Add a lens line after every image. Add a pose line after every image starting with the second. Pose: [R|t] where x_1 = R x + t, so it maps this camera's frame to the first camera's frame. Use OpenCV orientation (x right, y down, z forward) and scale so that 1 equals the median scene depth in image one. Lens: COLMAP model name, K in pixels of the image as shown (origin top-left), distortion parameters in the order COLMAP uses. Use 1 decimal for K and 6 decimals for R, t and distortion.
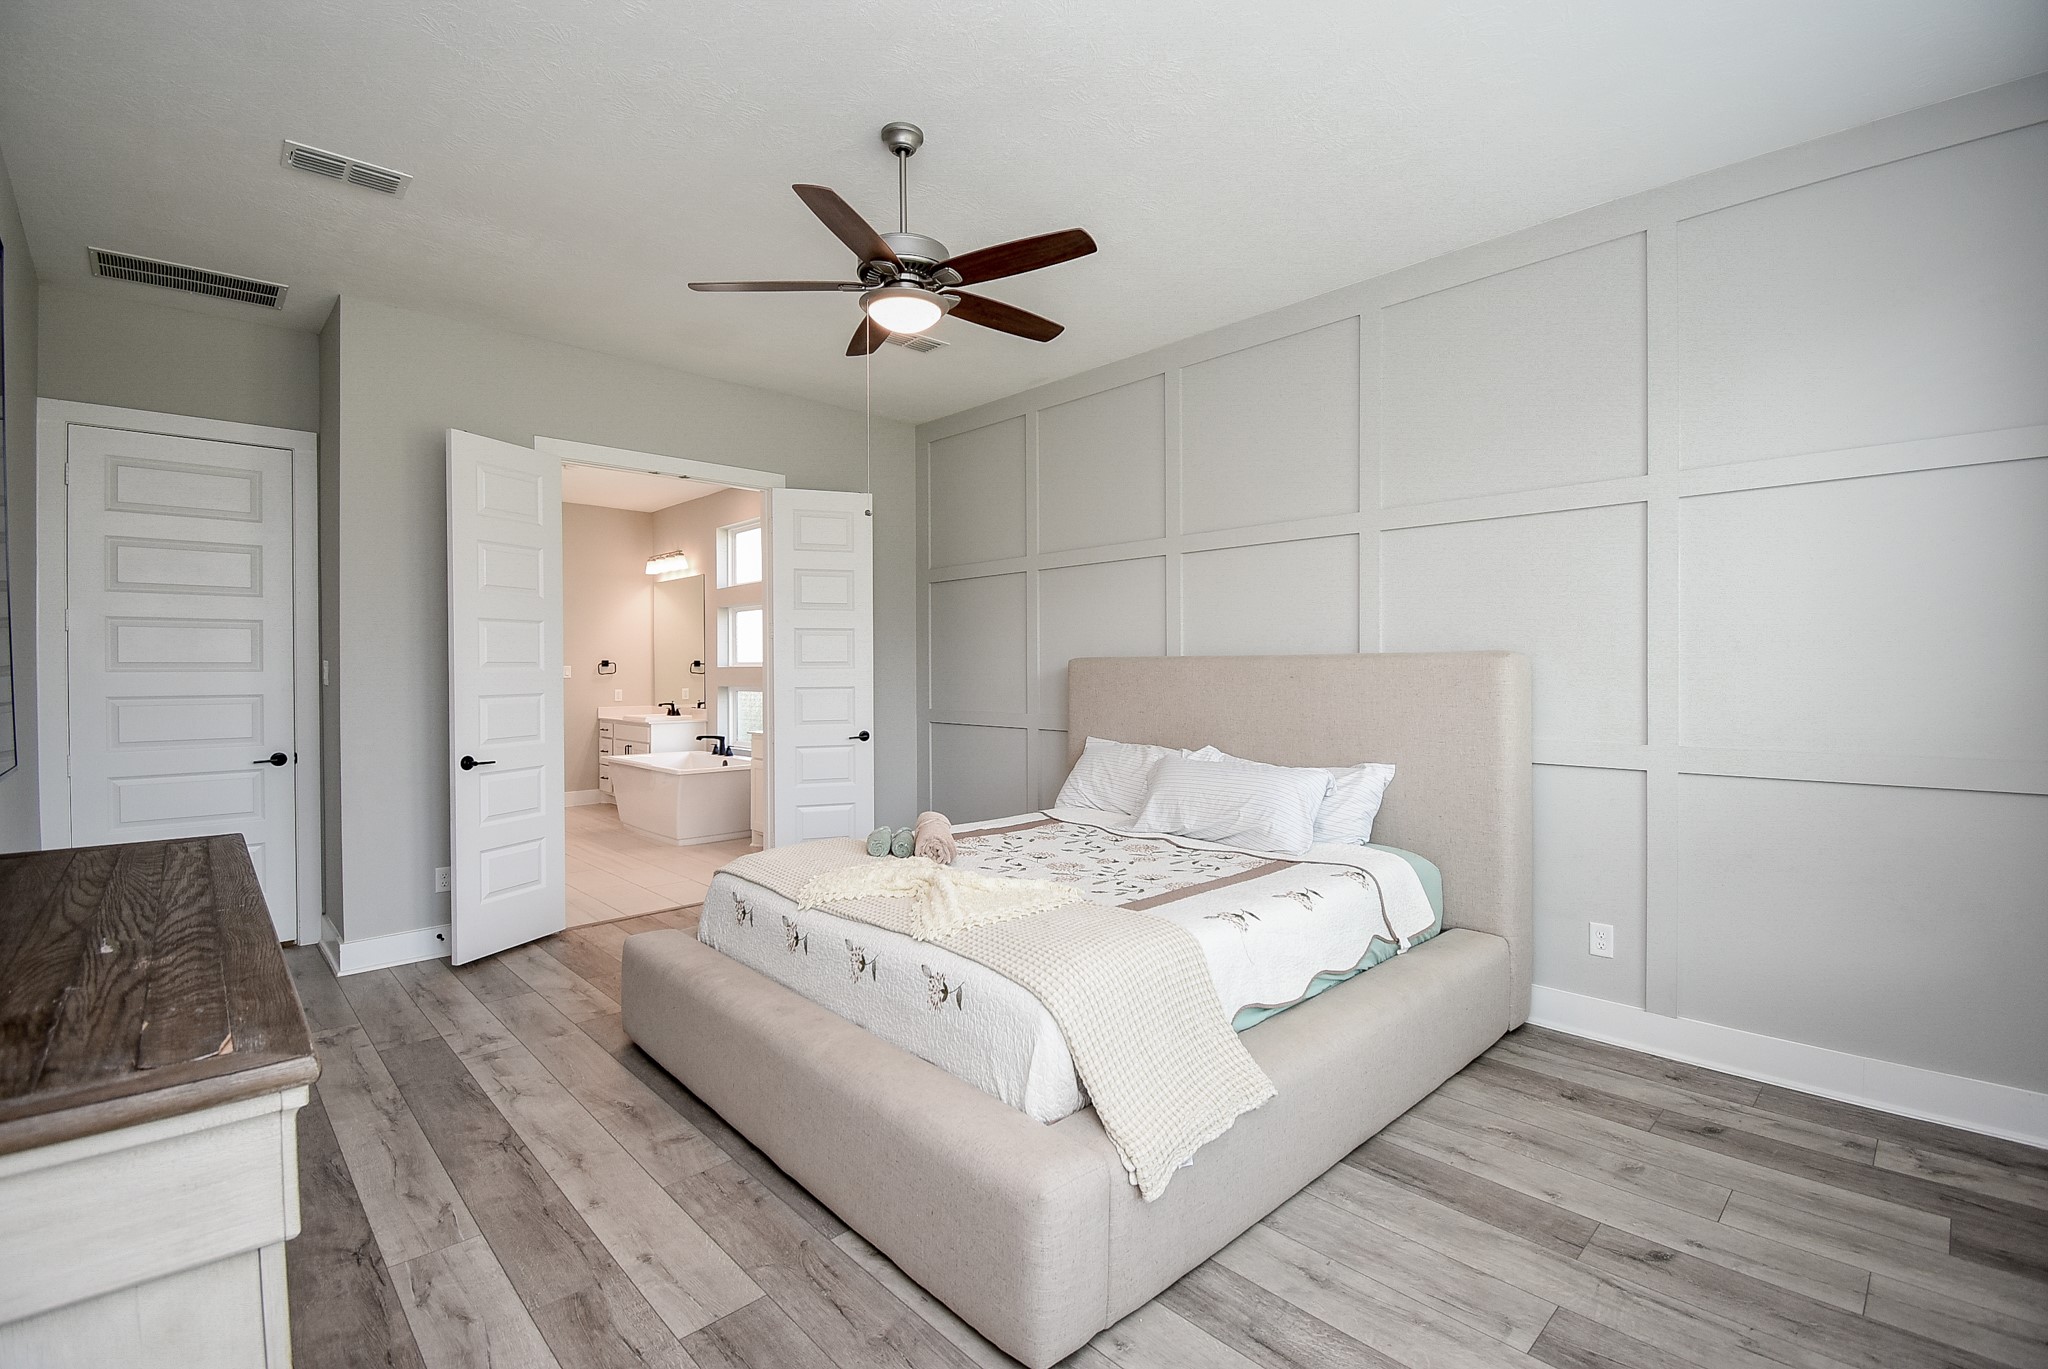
lens RADIAL K [[906.9, 0, 1020.4], [0, 906.9, 678.0], [0, 0, 1]] dist [0.018697, -0.024193]
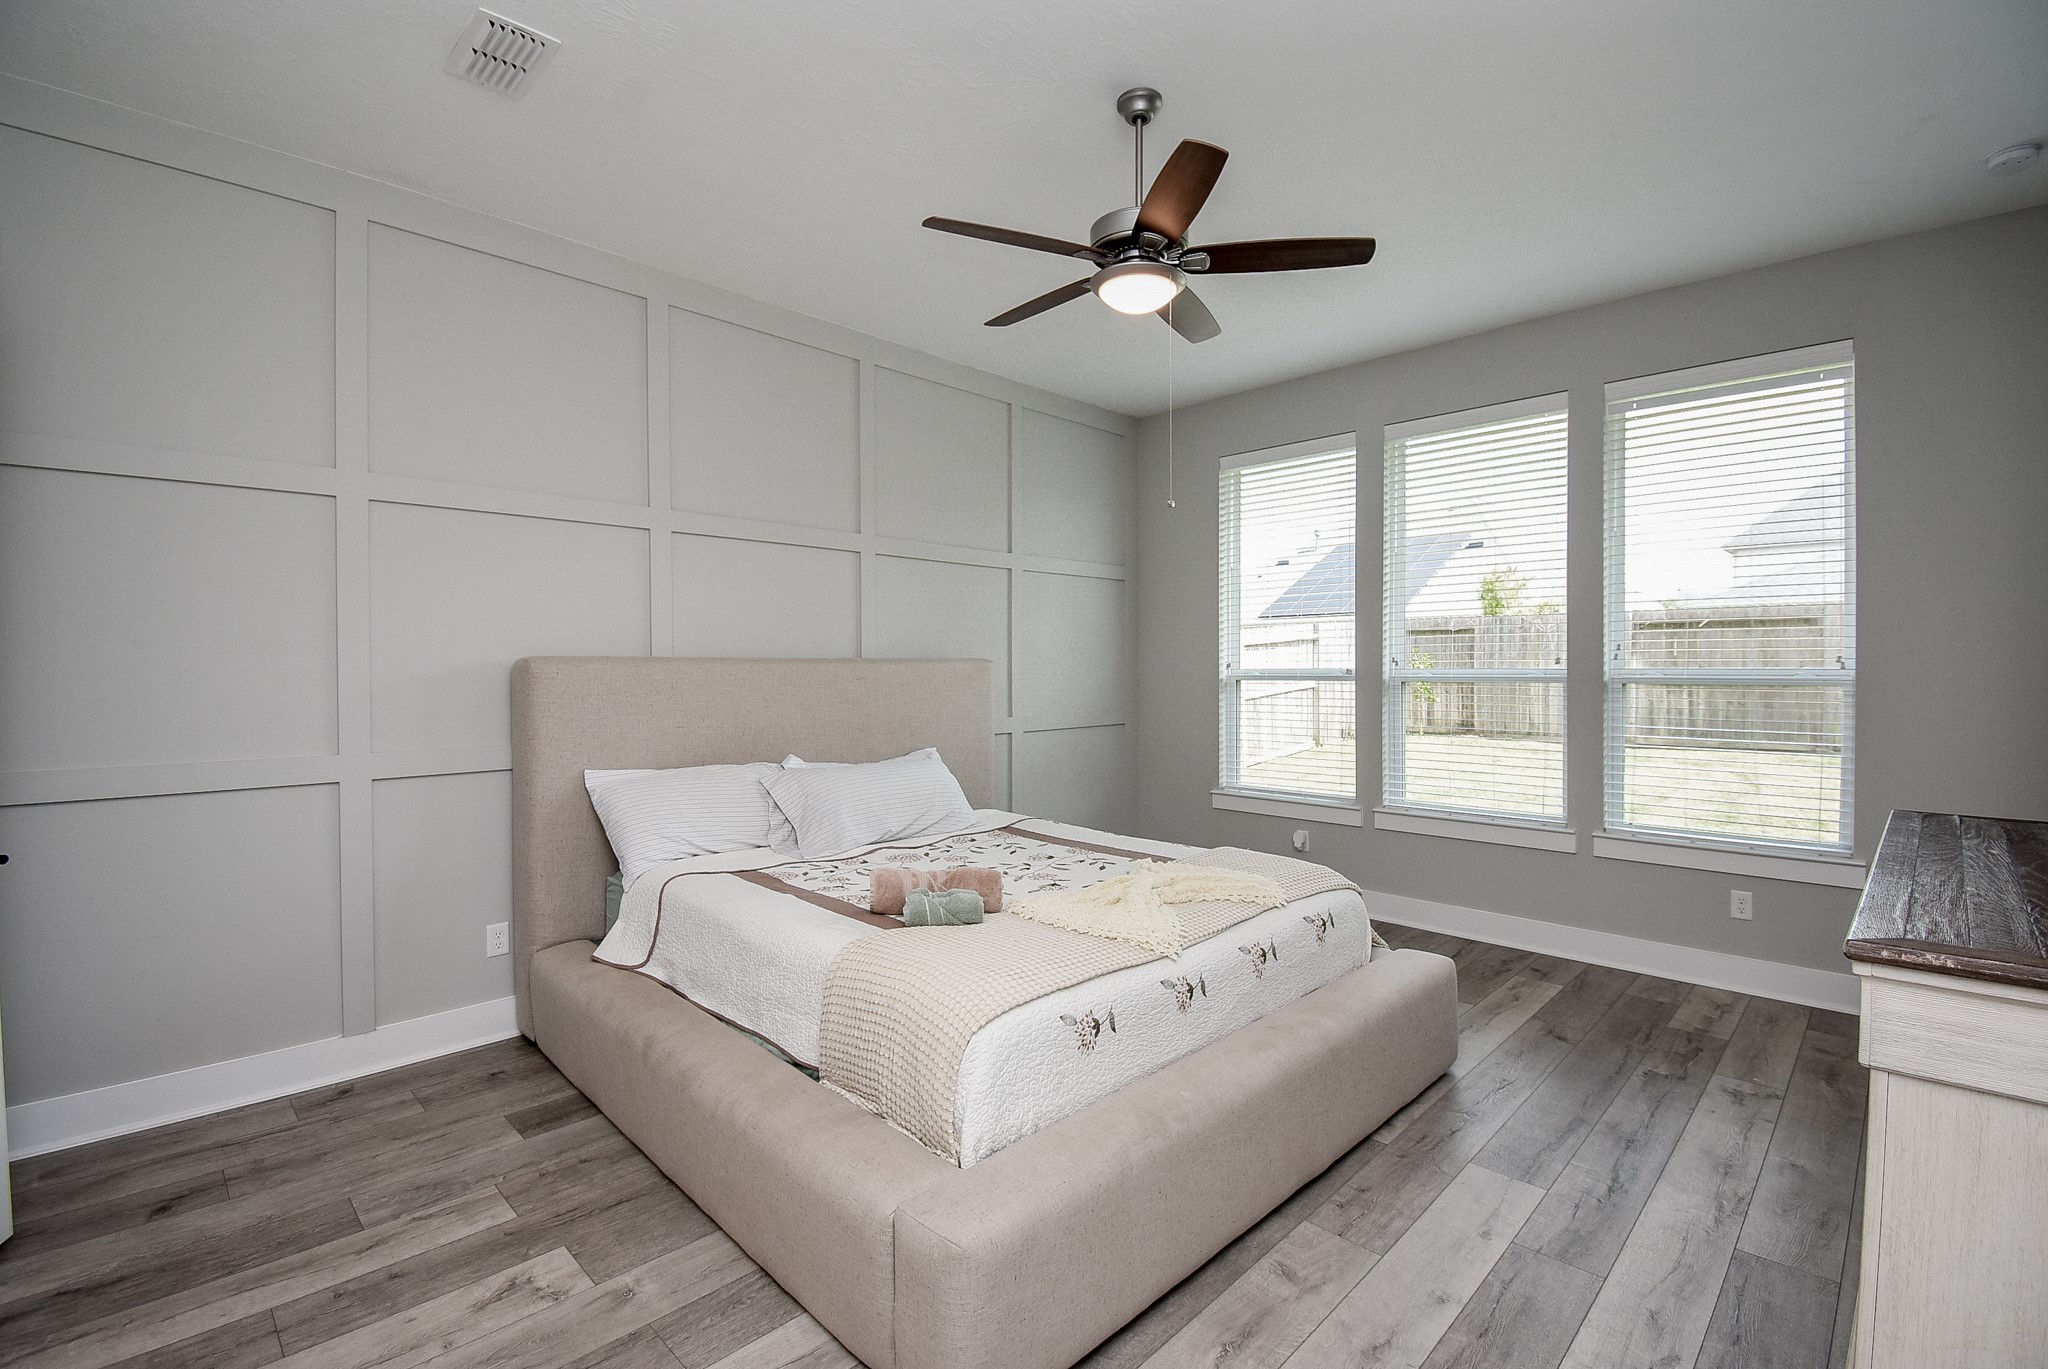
lens RADIAL K [[906.9, 0, 1020.4], [0, 906.9, 678.0], [0, 0, 1]] dist [0.018697, -0.024193]
pose [[-0.029270, -0.008512, 0.999535, -1.302501], [0.010045, 0.999911, 0.008809, -0.016713], [-0.999521, 0.010298, -0.029182, 1.412699]]
